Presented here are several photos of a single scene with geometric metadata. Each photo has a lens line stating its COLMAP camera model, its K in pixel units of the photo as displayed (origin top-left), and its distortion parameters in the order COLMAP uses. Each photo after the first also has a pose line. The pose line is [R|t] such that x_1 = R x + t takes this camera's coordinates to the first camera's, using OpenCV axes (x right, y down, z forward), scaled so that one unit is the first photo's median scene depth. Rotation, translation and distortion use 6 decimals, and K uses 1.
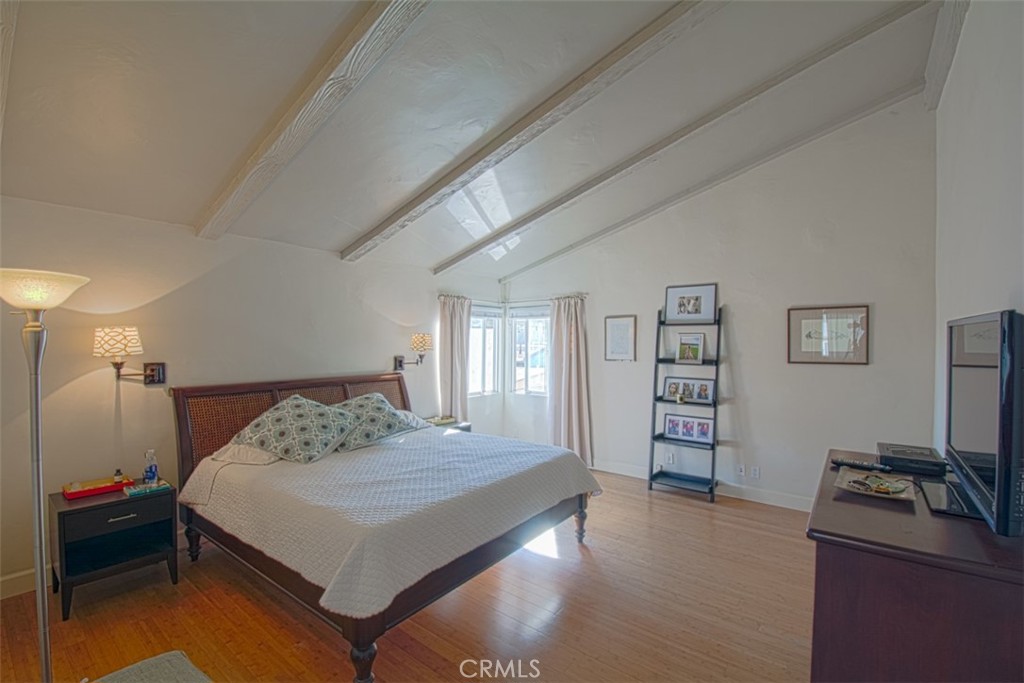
lens RADIAL K [[452.2, 0, 519.0], [0, 452.2, 348.5], [0, 0, 1]] dist [0.018992, -0.025468]
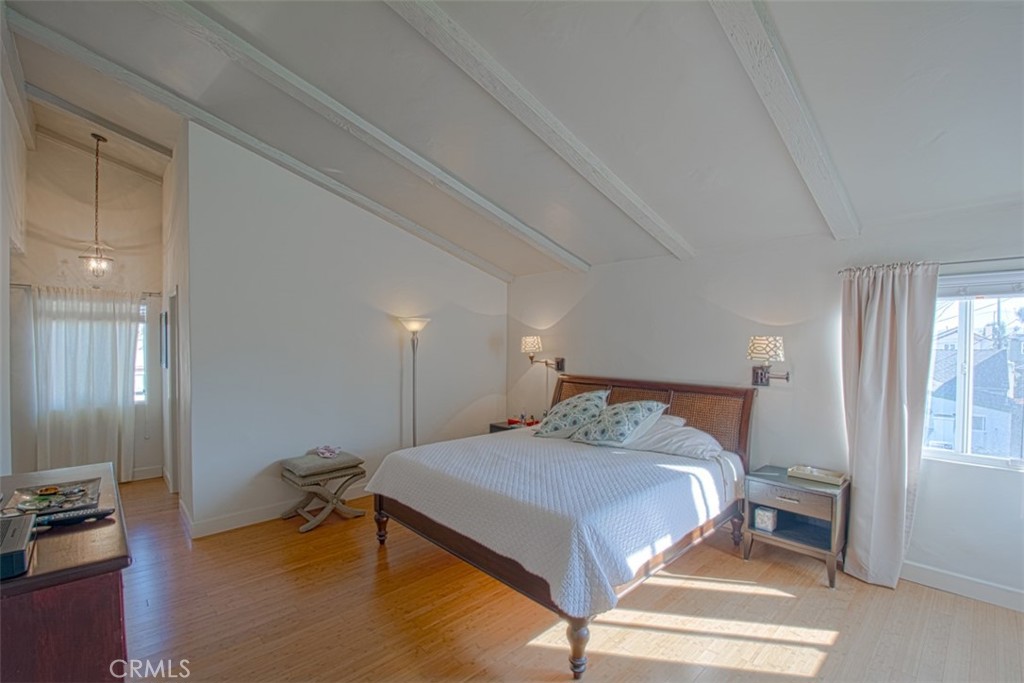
lens RADIAL K [[452.2, 0, 519.0], [0, 452.2, 348.5], [0, 0, 1]] dist [0.018992, -0.025468]
pose [[-0.163871, 0.003295, -0.986476, 0.687057], [-0.028303, 0.999567, 0.008040, -0.009950], [0.986076, 0.029238, -0.163707, 0.937781]]
